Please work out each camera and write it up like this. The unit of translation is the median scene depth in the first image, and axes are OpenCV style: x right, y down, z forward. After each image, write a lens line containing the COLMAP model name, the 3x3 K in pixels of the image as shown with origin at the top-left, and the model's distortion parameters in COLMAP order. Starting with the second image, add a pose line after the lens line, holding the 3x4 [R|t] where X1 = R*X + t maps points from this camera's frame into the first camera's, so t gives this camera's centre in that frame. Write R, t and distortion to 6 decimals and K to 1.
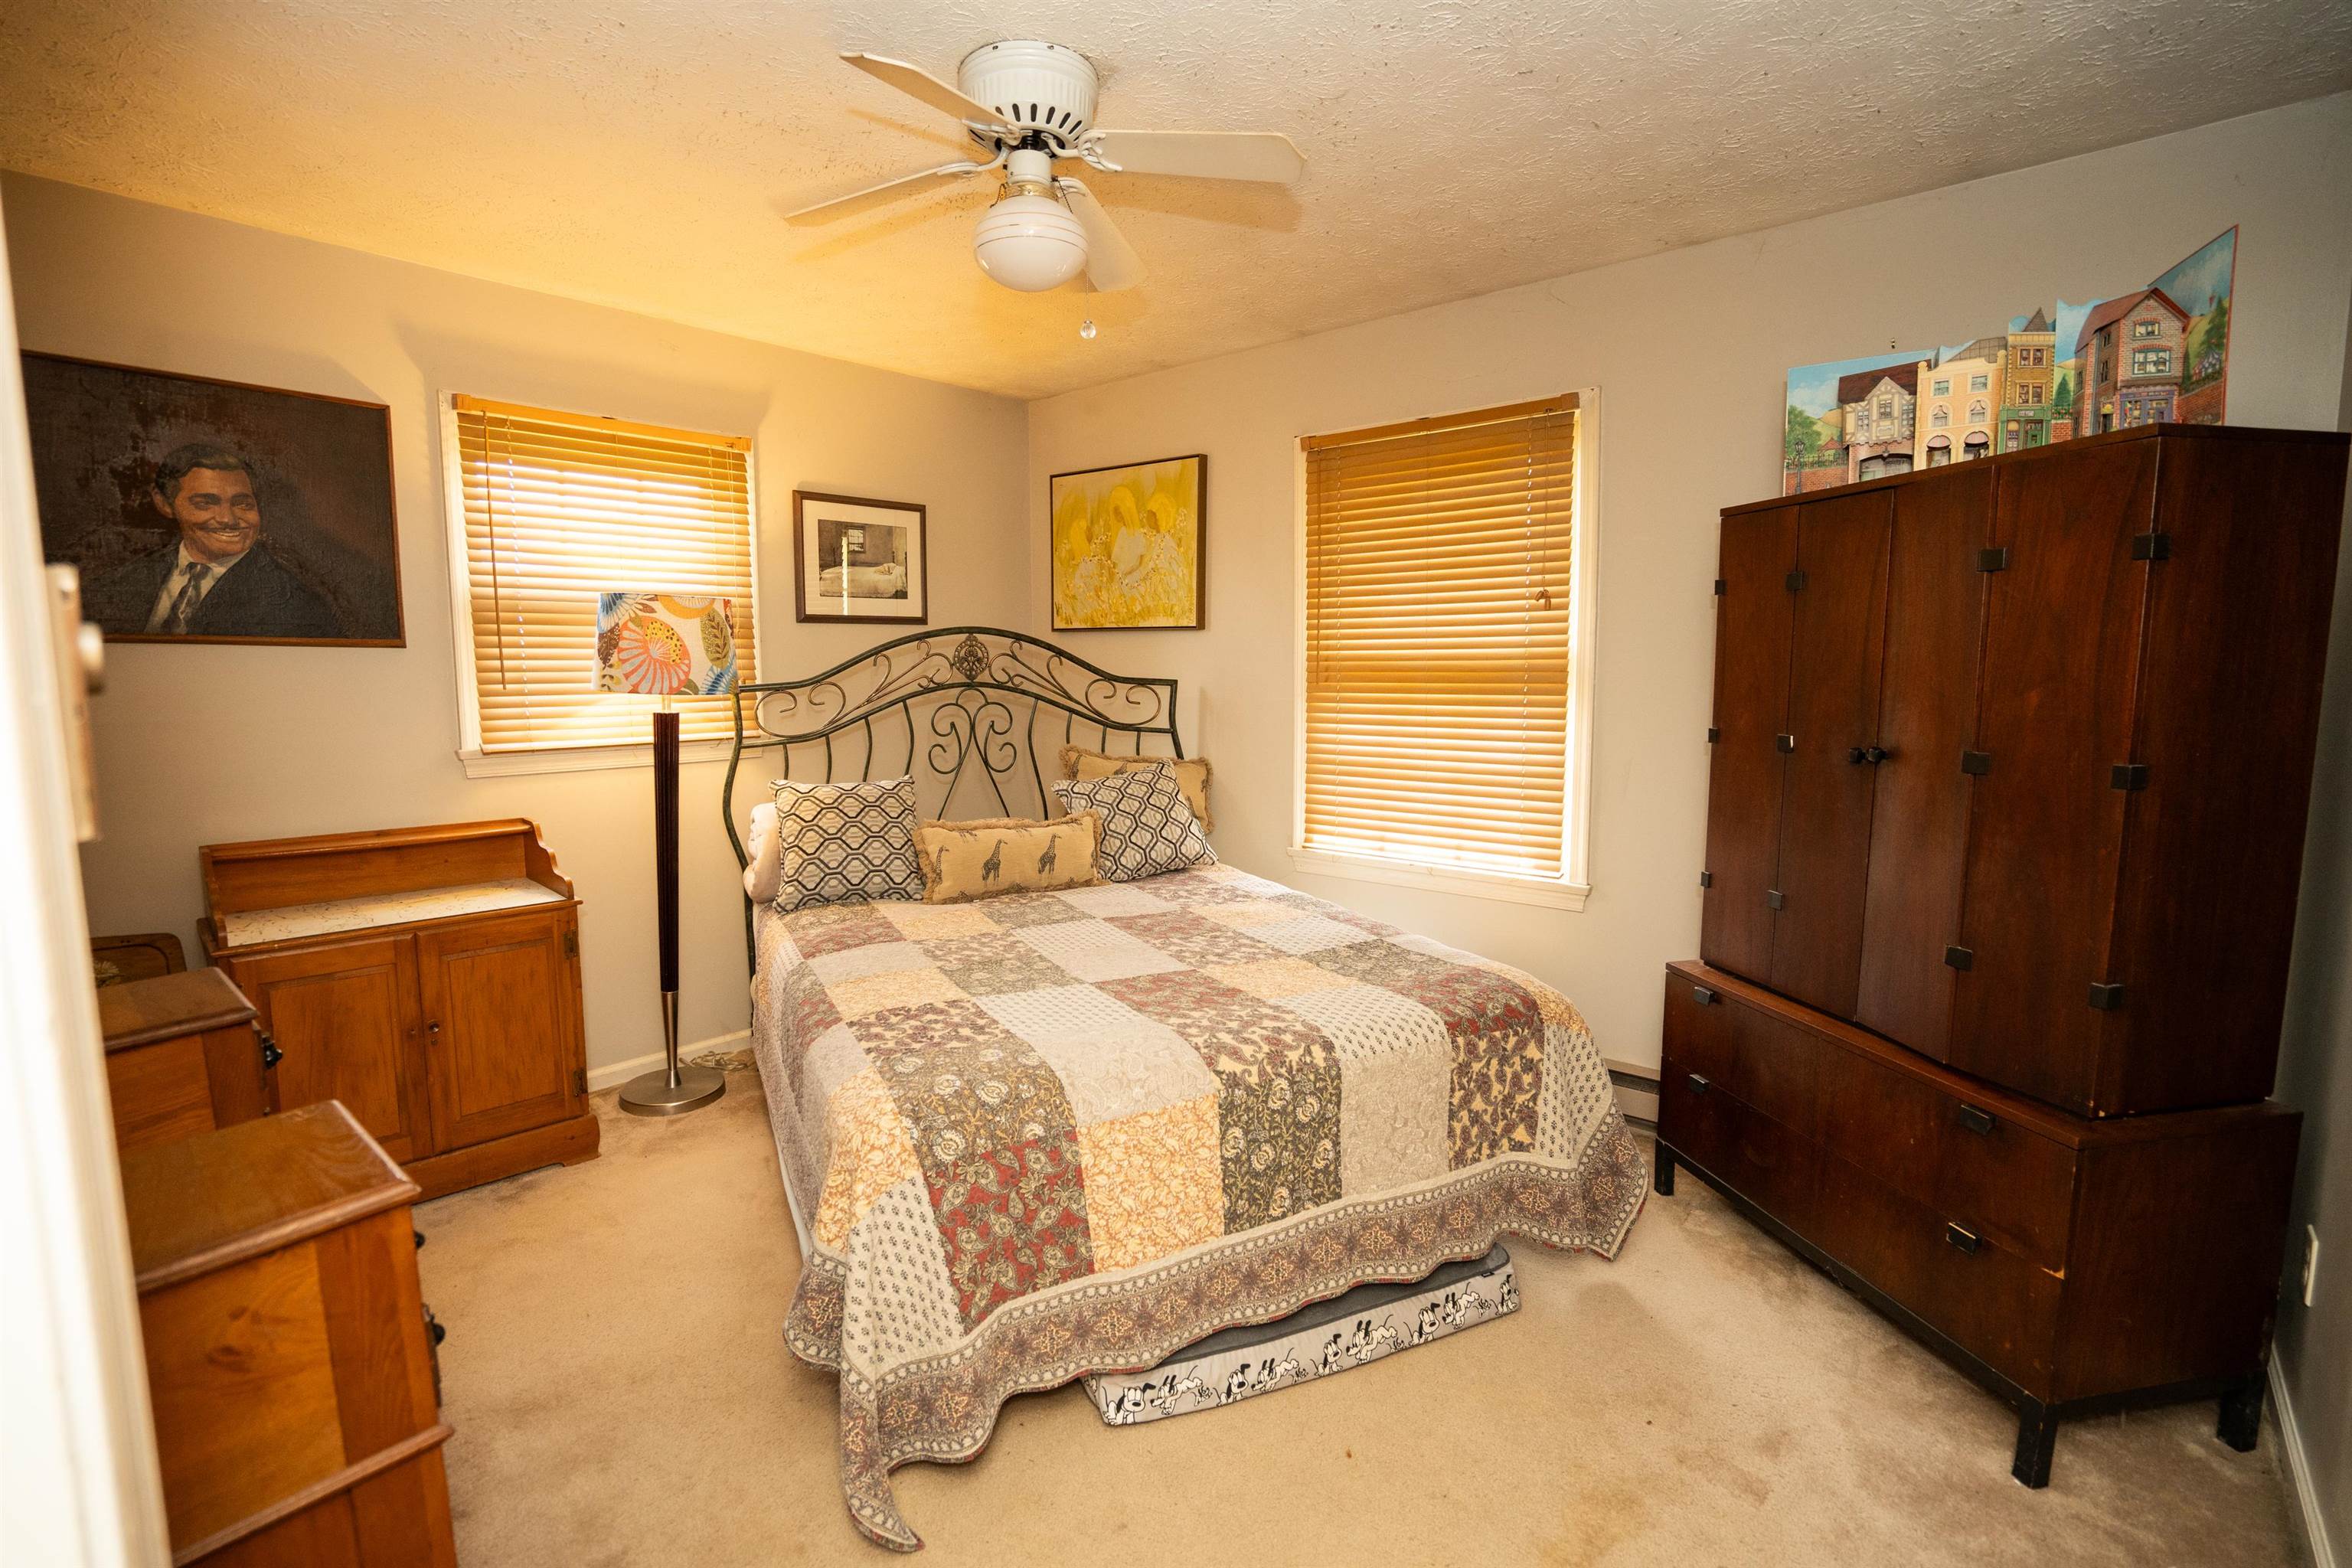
lens RADIAL K [[1079.5, 0, 1168.2], [0, 1079.5, 784.0], [0, 0, 1]] dist [-0.061786, 0.023988]
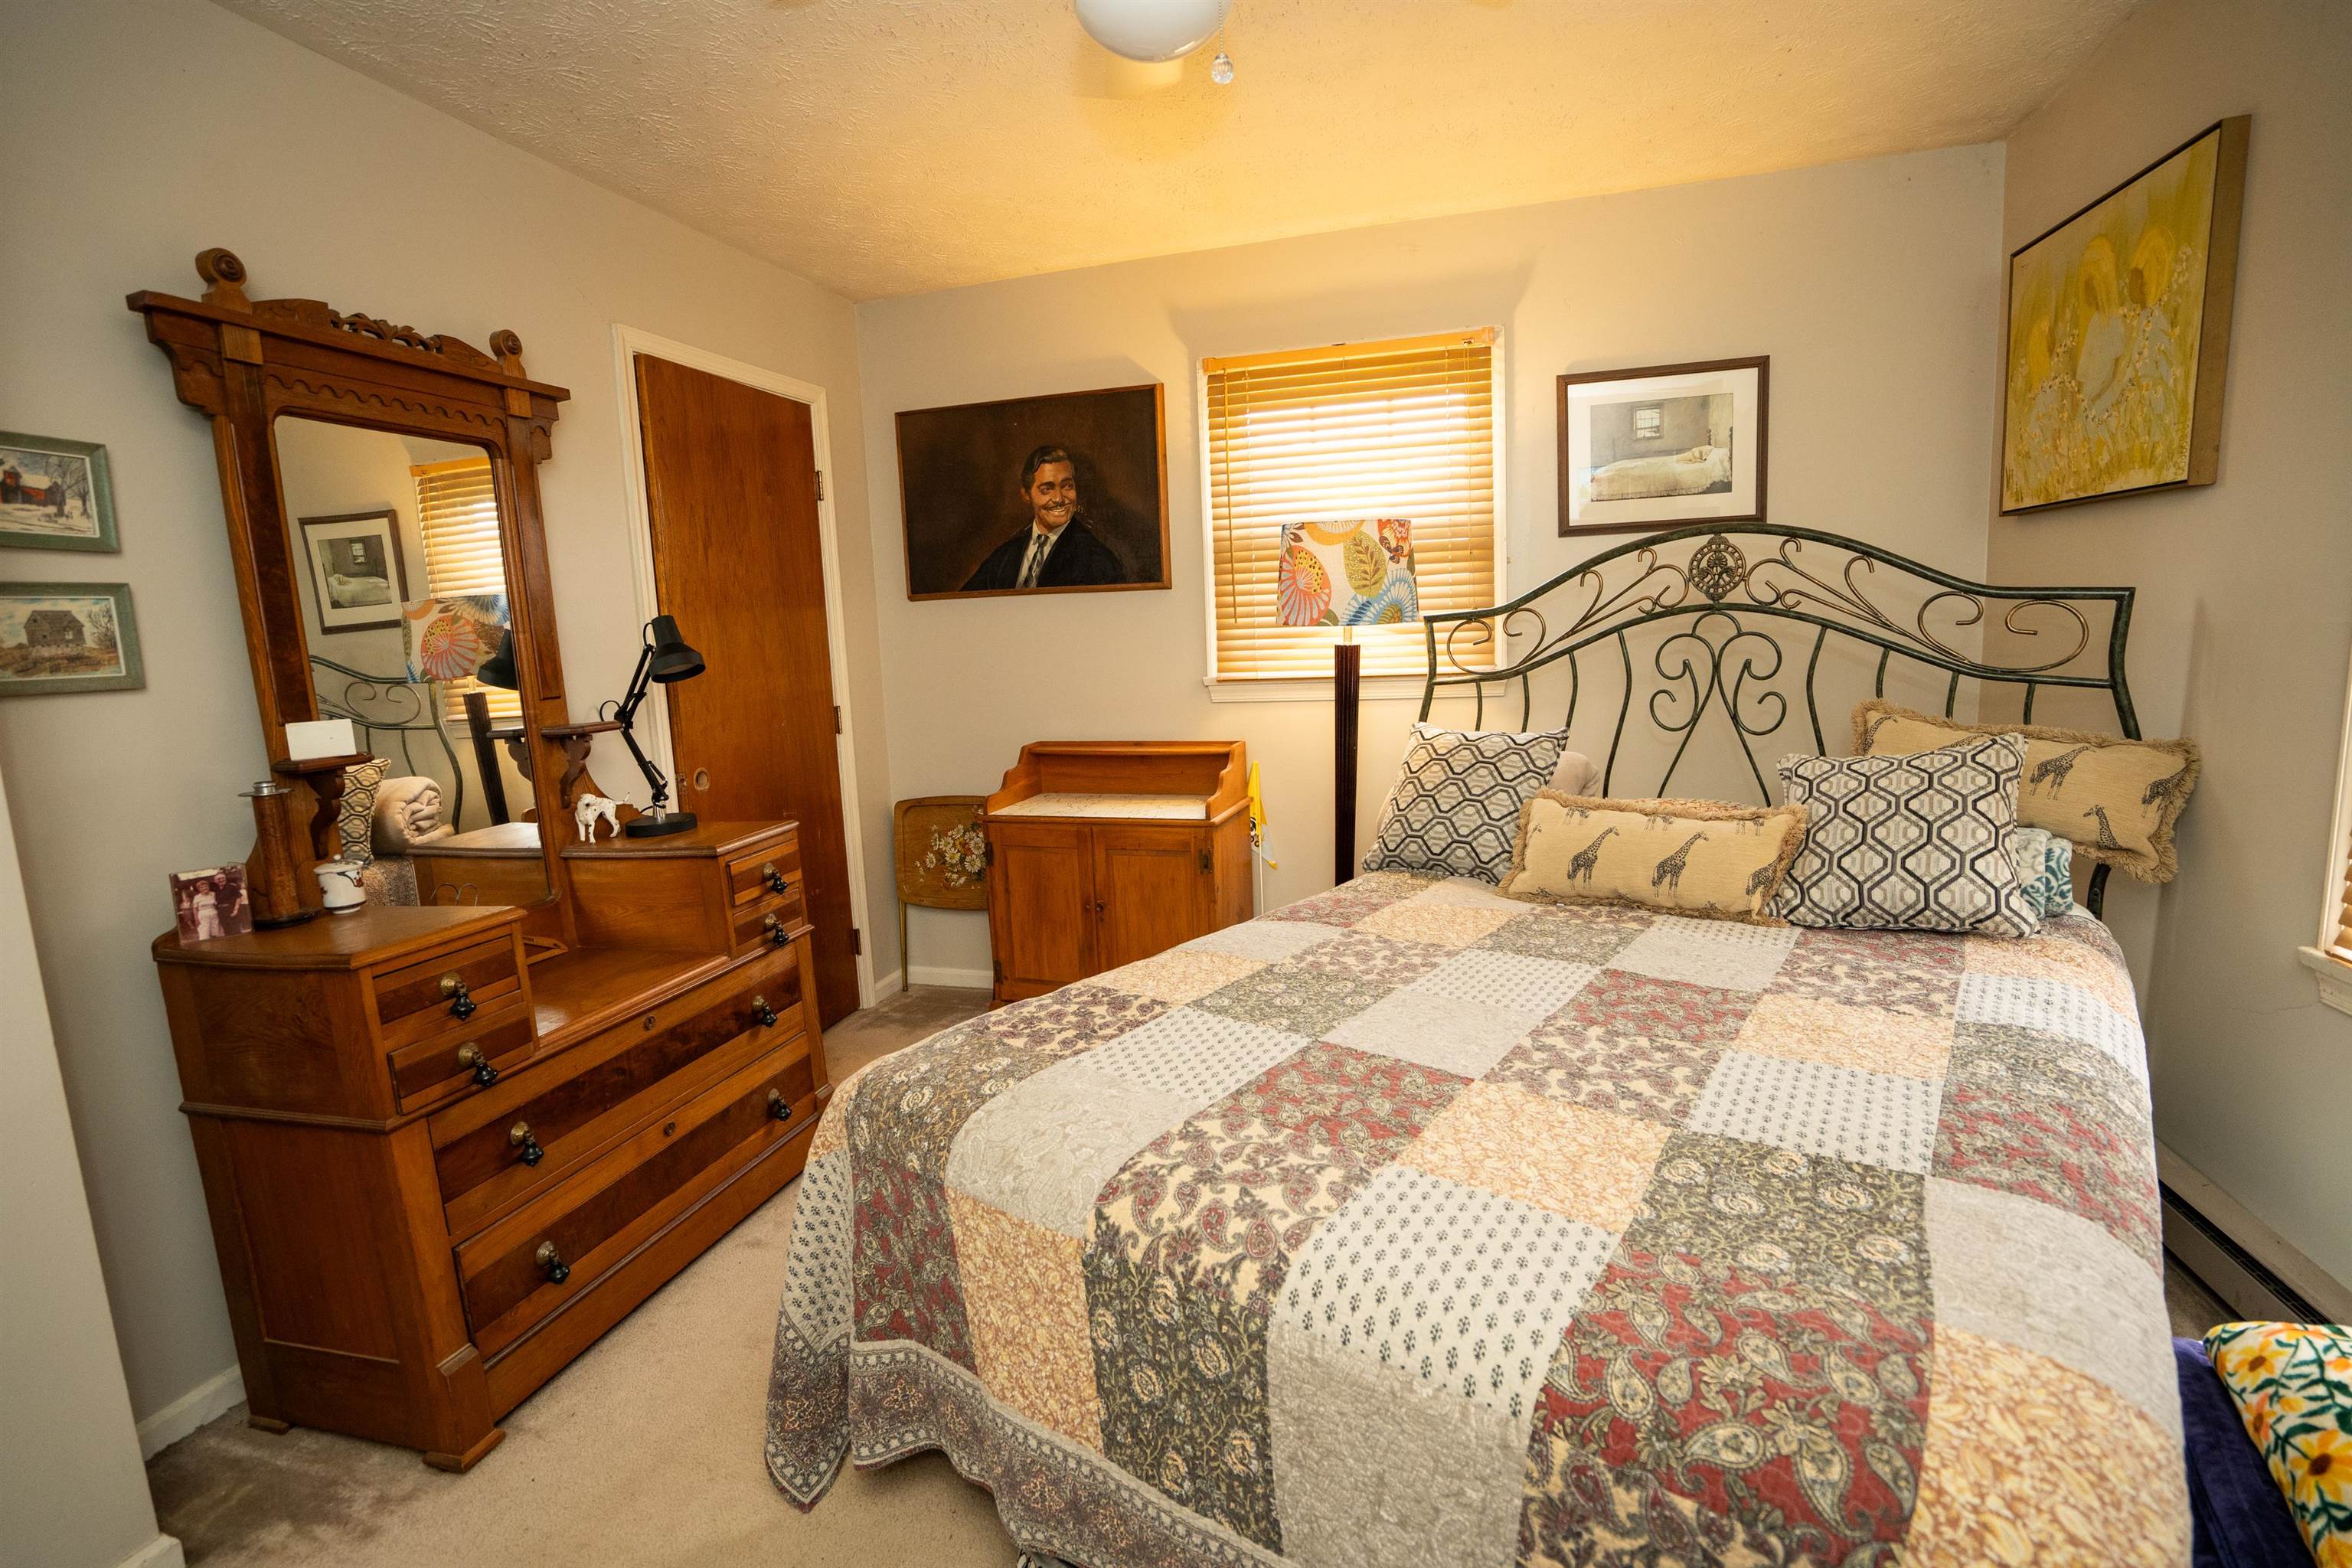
lens RADIAL K [[1079.5, 0, 1168.2], [0, 1079.5, 784.0], [0, 0, 1]] dist [-0.061786, 0.023988]
pose [[0.417603, 0.115612, -0.901244, 0.419131], [-0.057689, 0.993245, 0.100683, -0.036662], [0.906796, 0.009946, 0.421452, 0.528040]]
